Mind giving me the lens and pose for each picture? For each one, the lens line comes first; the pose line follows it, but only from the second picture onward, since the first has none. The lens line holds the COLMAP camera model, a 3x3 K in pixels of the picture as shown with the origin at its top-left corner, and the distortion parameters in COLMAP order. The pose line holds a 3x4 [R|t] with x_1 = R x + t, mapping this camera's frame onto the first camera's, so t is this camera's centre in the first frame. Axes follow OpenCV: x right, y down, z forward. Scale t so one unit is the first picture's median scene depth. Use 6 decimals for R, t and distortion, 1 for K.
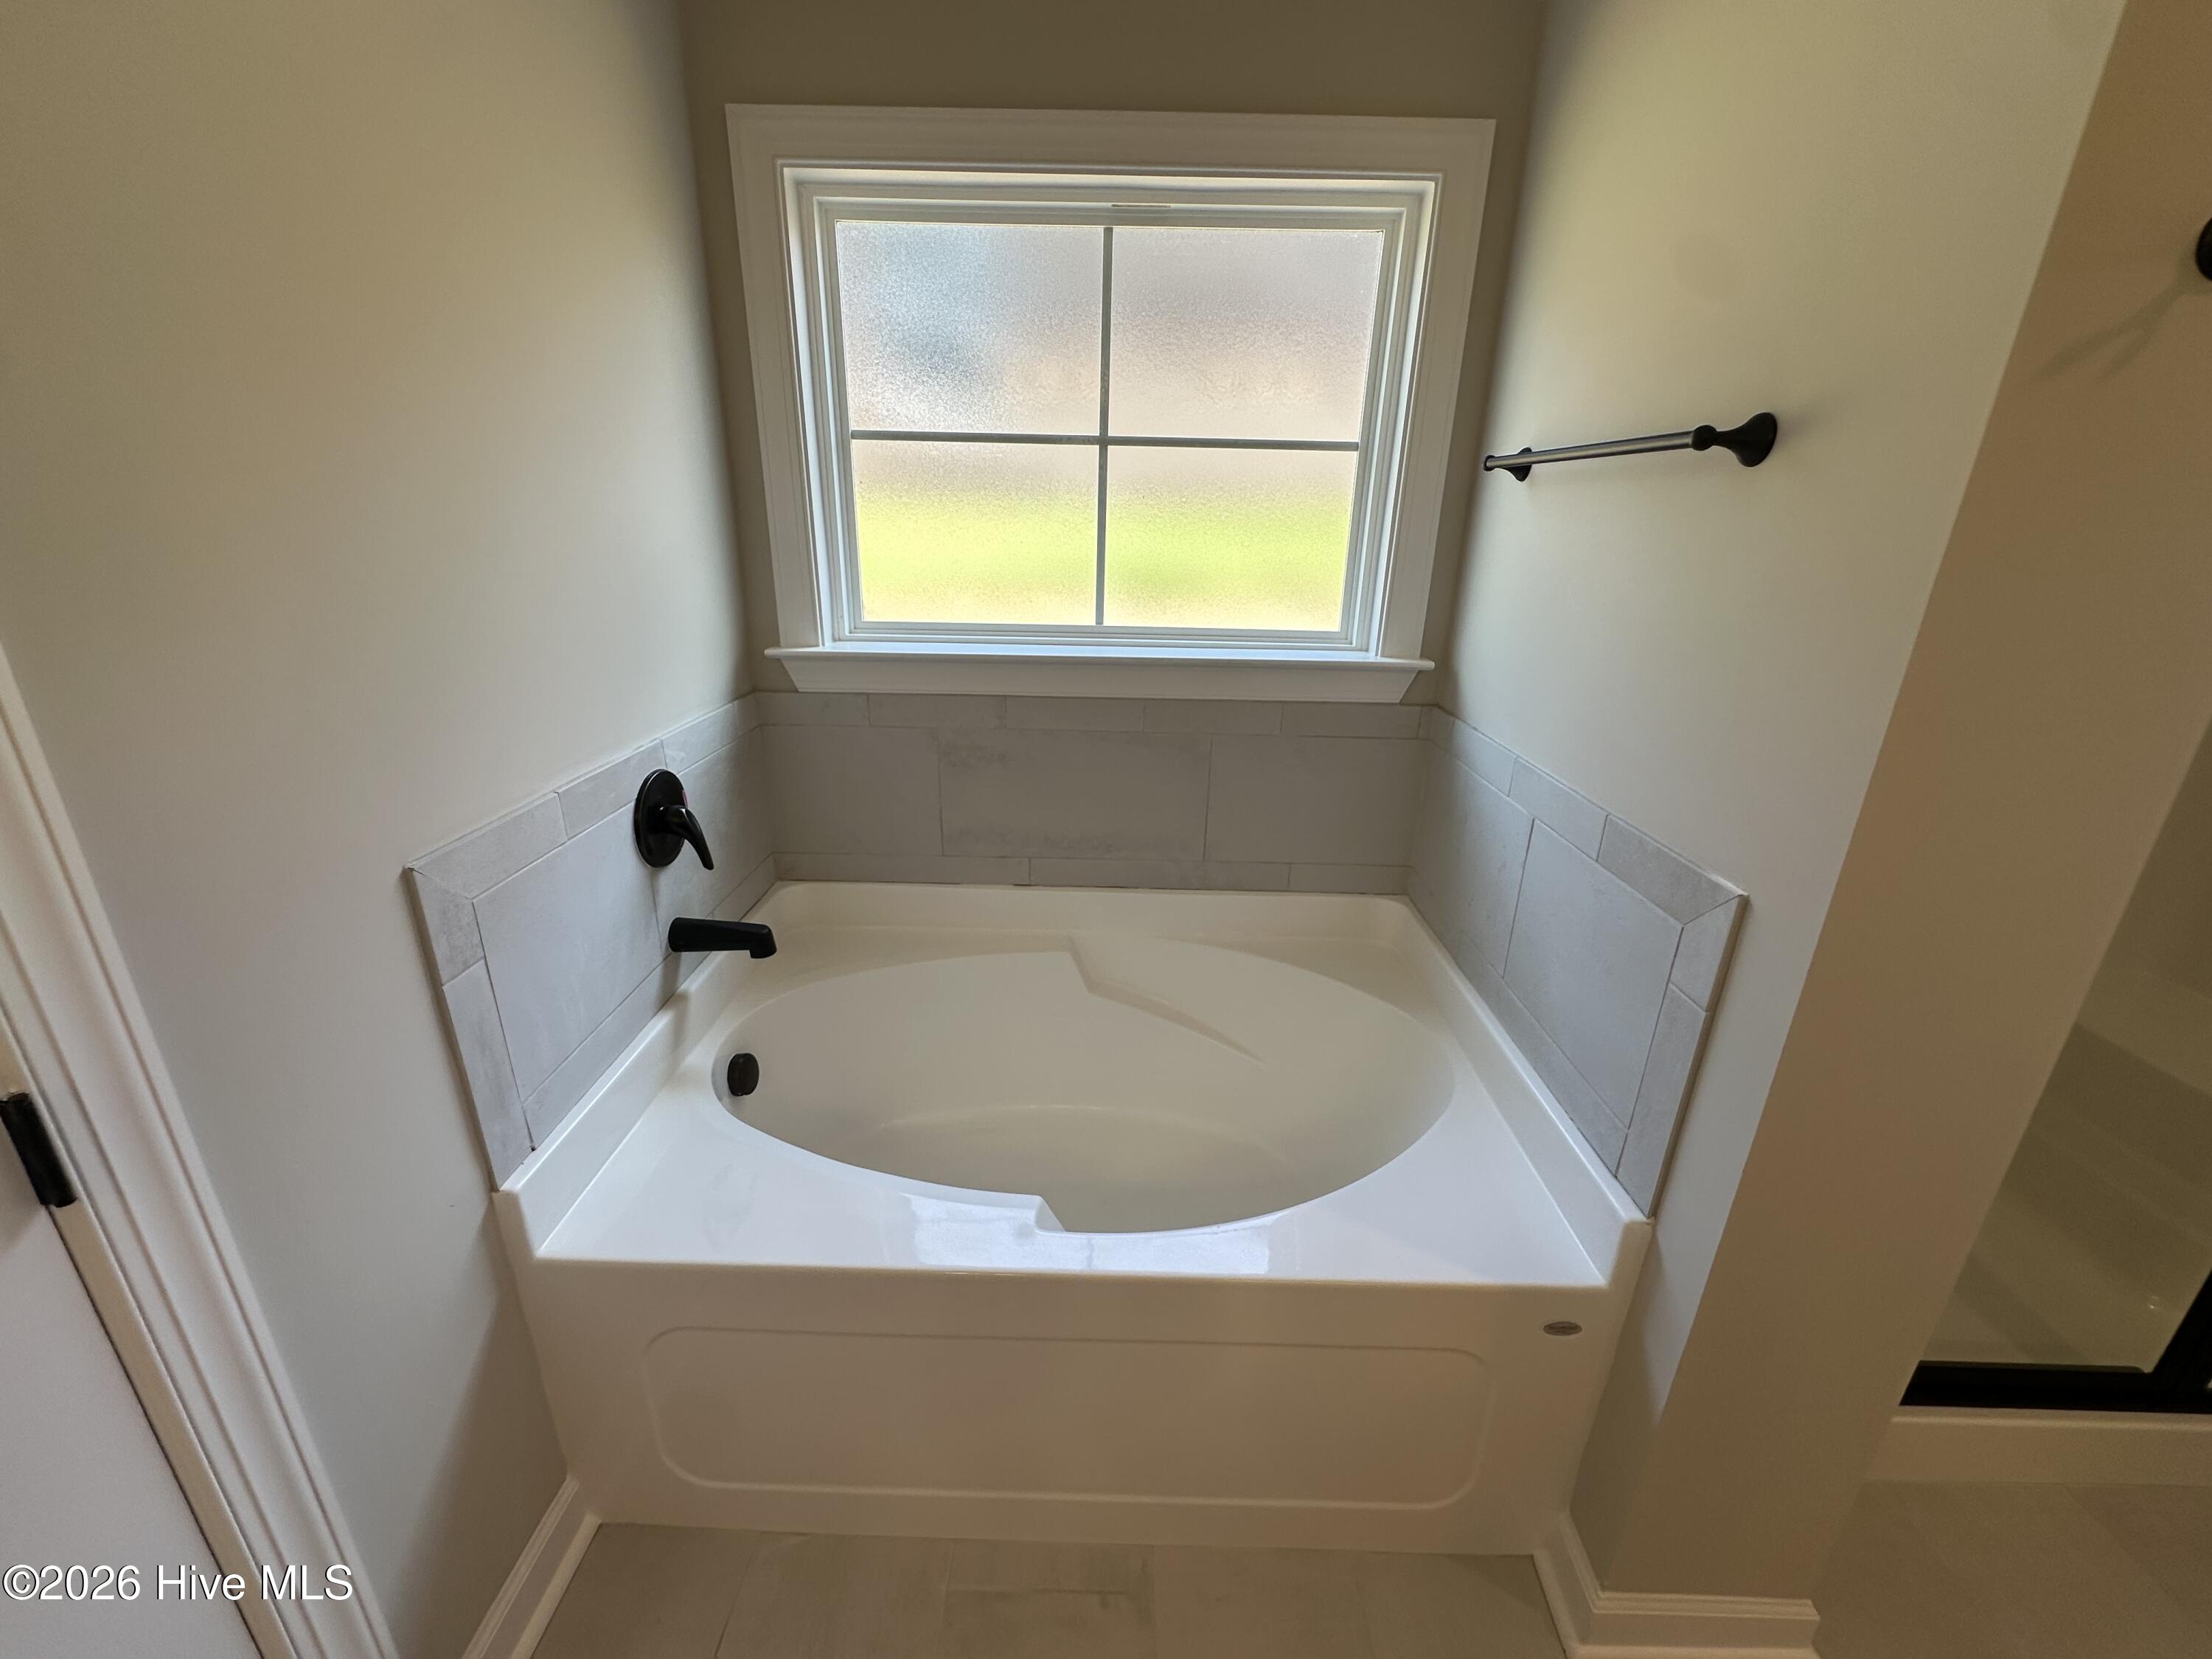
lens RADIAL K [[892.5, 0, 1106.4], [0, 892.5, 835.0], [0, 0, 1]] dist [0.002437, -0.000256]
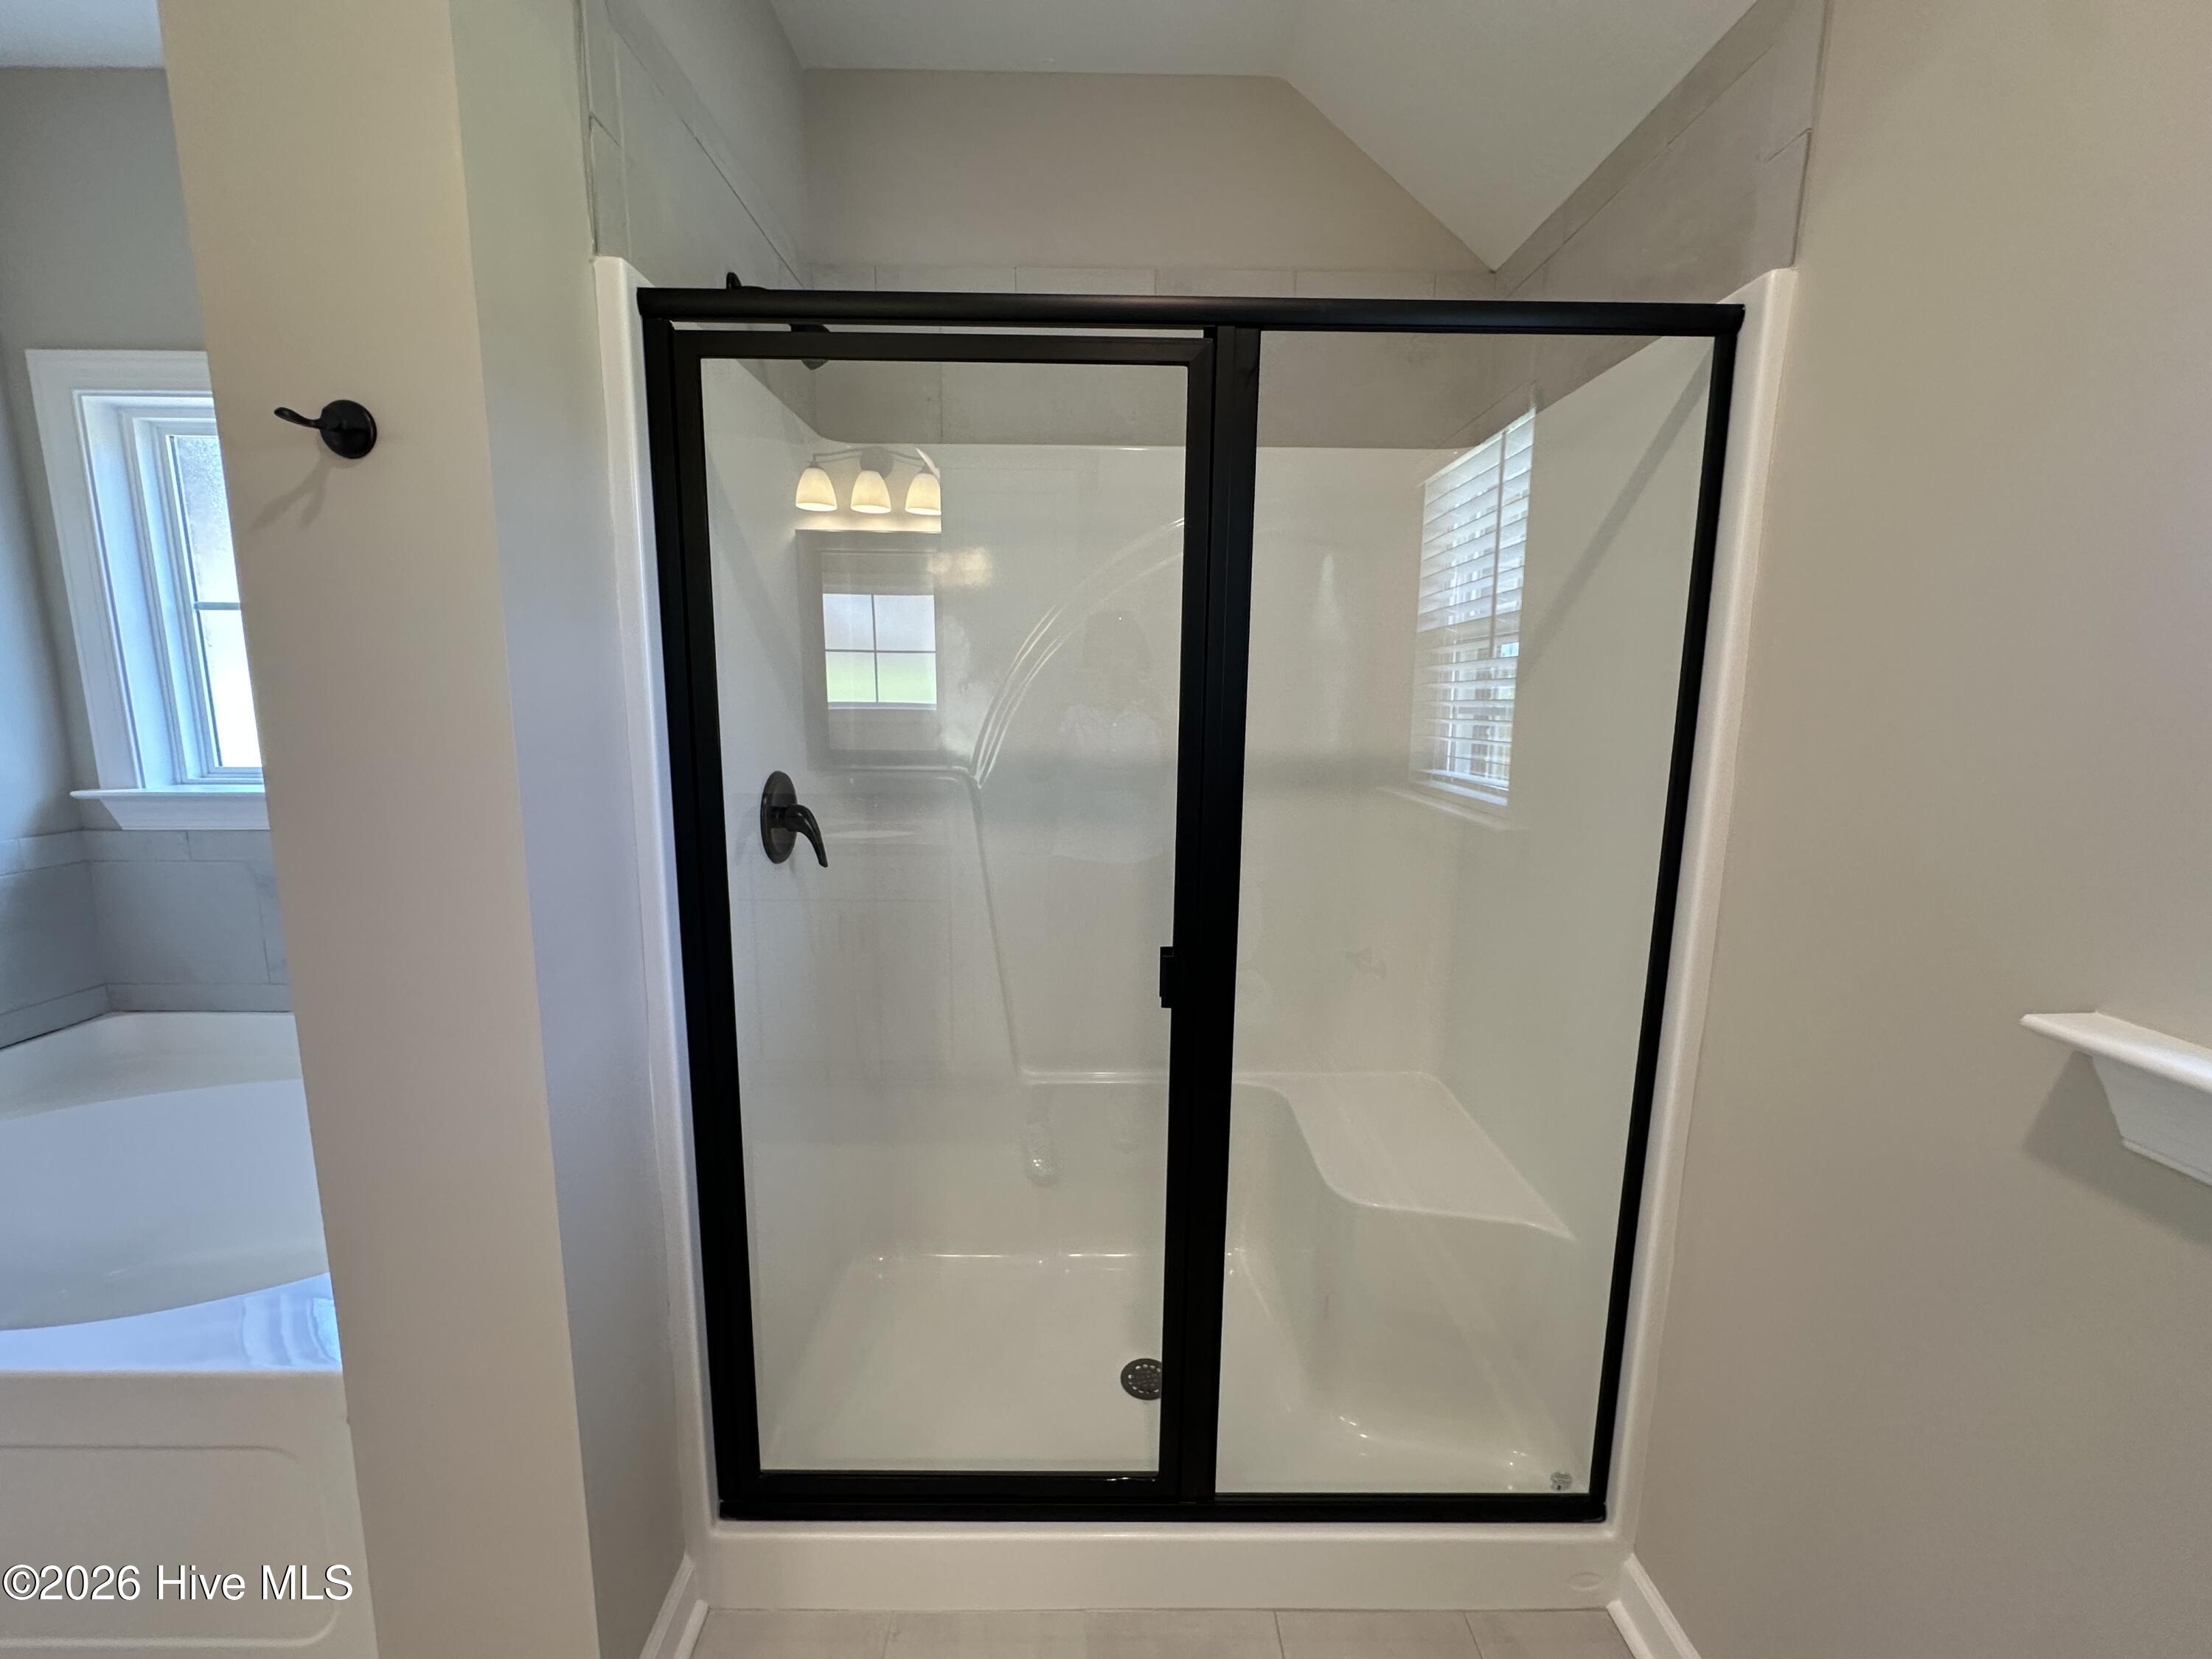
lens RADIAL K [[892.5, 0, 1102.4], [0, 892.5, 830.9], [0, 0, 1]] dist [0.002437, -0.000256]
pose [[0.999860, -0.015161, 0.007128, 0.842812], [0.016233, 0.981955, -0.188415, 0.063887], [-0.004143, 0.188504, 0.982064, -0.065144]]
